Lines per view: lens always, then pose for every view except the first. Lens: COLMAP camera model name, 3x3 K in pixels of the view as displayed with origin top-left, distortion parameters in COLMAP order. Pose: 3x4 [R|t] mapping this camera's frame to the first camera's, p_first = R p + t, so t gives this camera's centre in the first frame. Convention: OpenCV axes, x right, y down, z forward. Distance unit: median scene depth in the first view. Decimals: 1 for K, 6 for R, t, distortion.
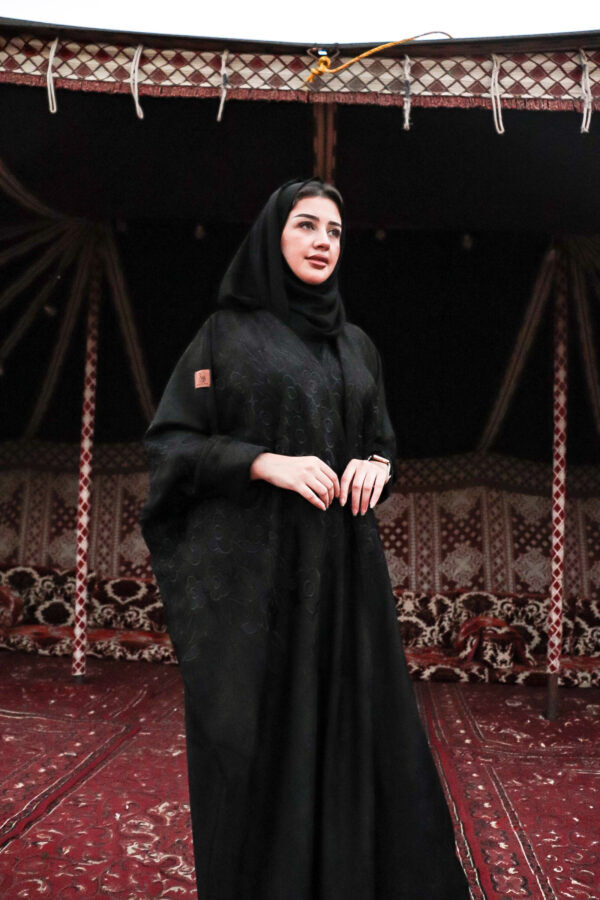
lens RADIAL K [[745.5, 0, 305.4], [0, 745.5, 453.4], [0, 0, 1]] dist [-0.172336, 0.160752]
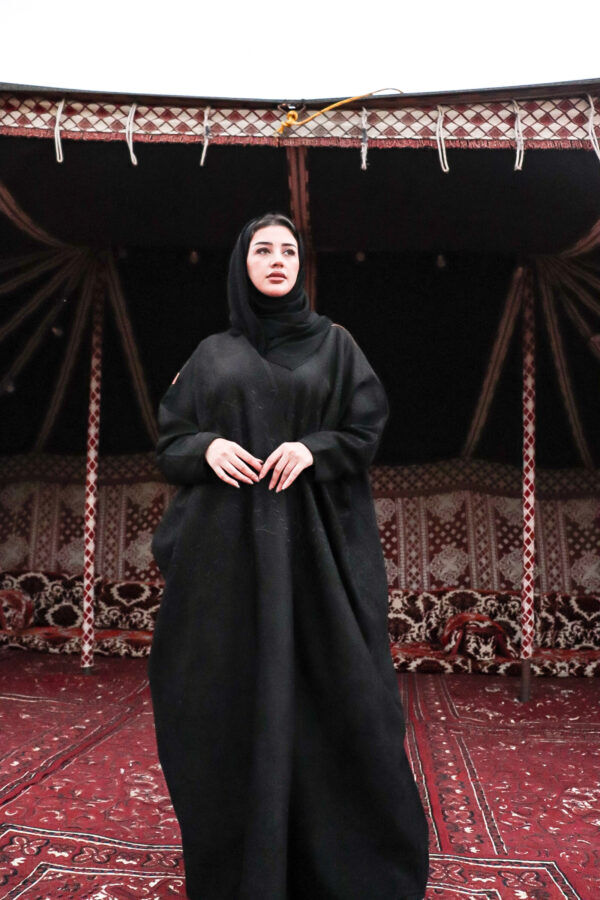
lens RADIAL K [[745.5, 0, 305.4], [0, 745.5, 453.4], [0, 0, 1]] dist [-0.172336, 0.160752]
pose [[0.999846, -0.016161, -0.006886, 0.022604], [0.016015, 0.999655, -0.020798, 0.013215], [0.007220, 0.020685, 0.999760, -0.077215]]
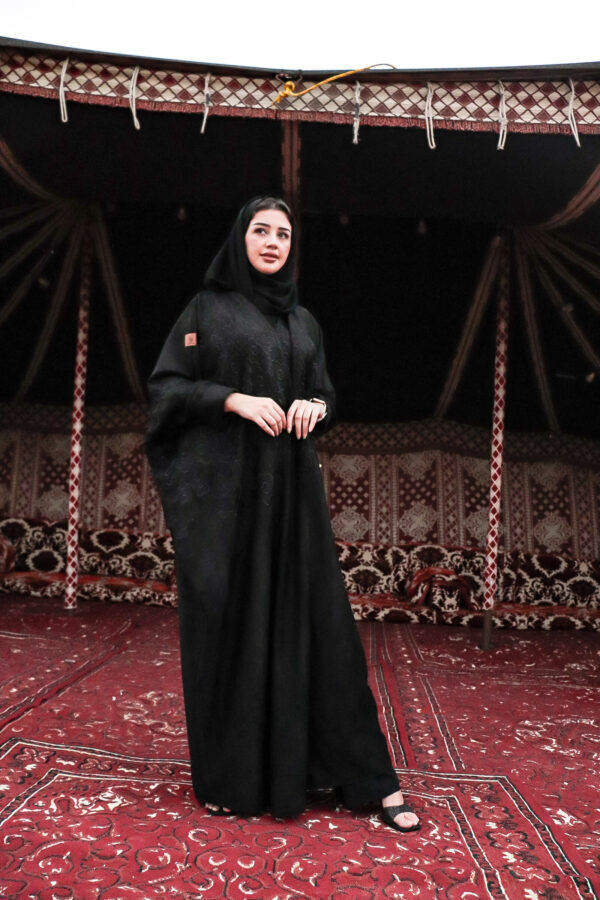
lens RADIAL K [[745.5, 0, 305.4], [0, 745.5, 453.4], [0, 0, 1]] dist [-0.172336, 0.160752]
pose [[0.999359, 0.013098, 0.033315, 0.009996], [-0.014322, 0.999221, 0.036760, 0.015746], [-0.032808, -0.037213, 0.998769, -0.118820]]
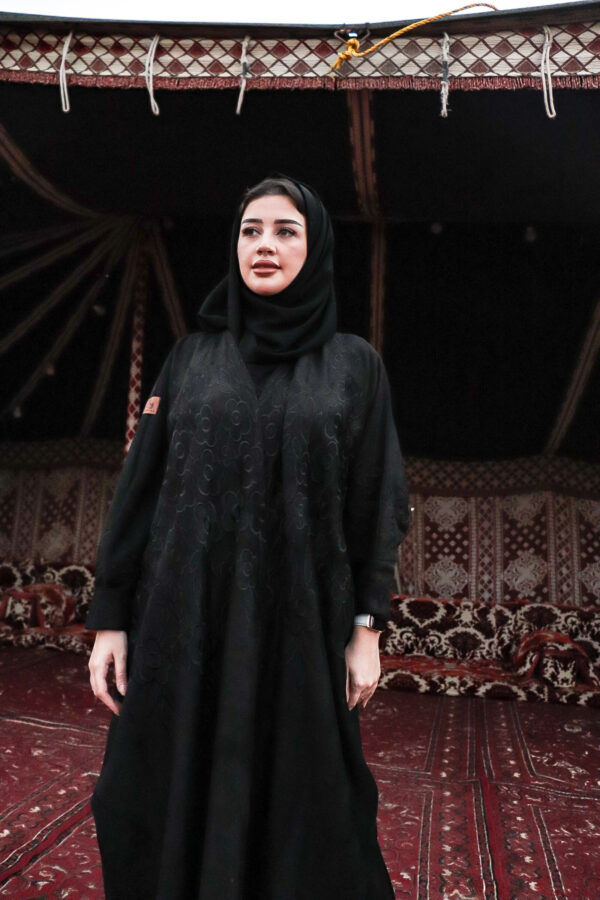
lens RADIAL K [[745.6, 0, 299.9], [0, 745.6, 456.2], [0, 0, 1]] dist [-0.174778, 0.154913]
pose [[0.994098, 0.011246, -0.107904, 0.030625], [-0.009221, 0.999772, 0.019244, -0.020738], [0.108096, -0.018136, 0.993975, 0.042436]]
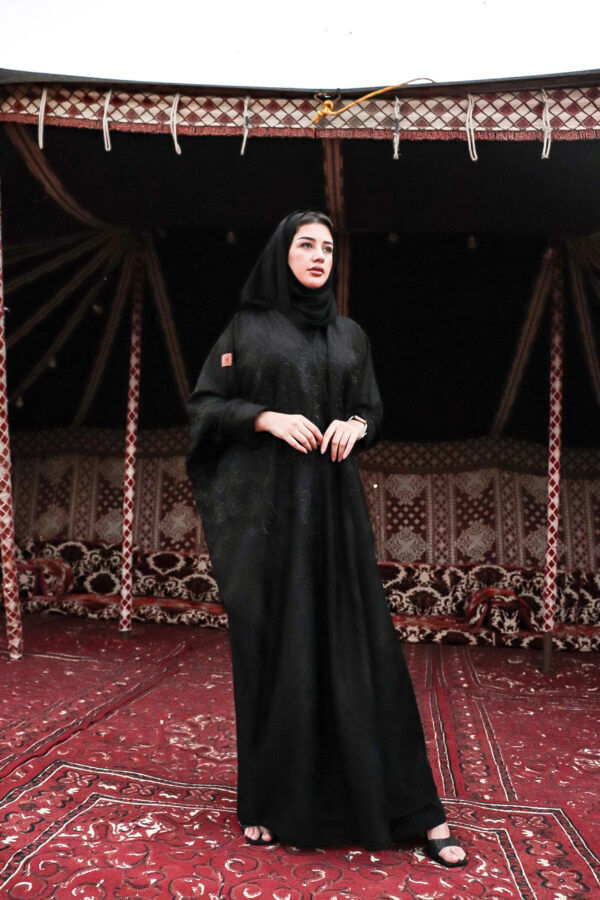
lens RADIAL K [[745.5, 0, 305.4], [0, 745.5, 453.4], [0, 0, 1]] dist [-0.172336, 0.160752]
pose [[0.998776, -0.002361, -0.049409, 0.022768], [0.002818, 0.999954, 0.009188, 0.016494], [0.049385, -0.009316, 0.998736, -0.111004]]
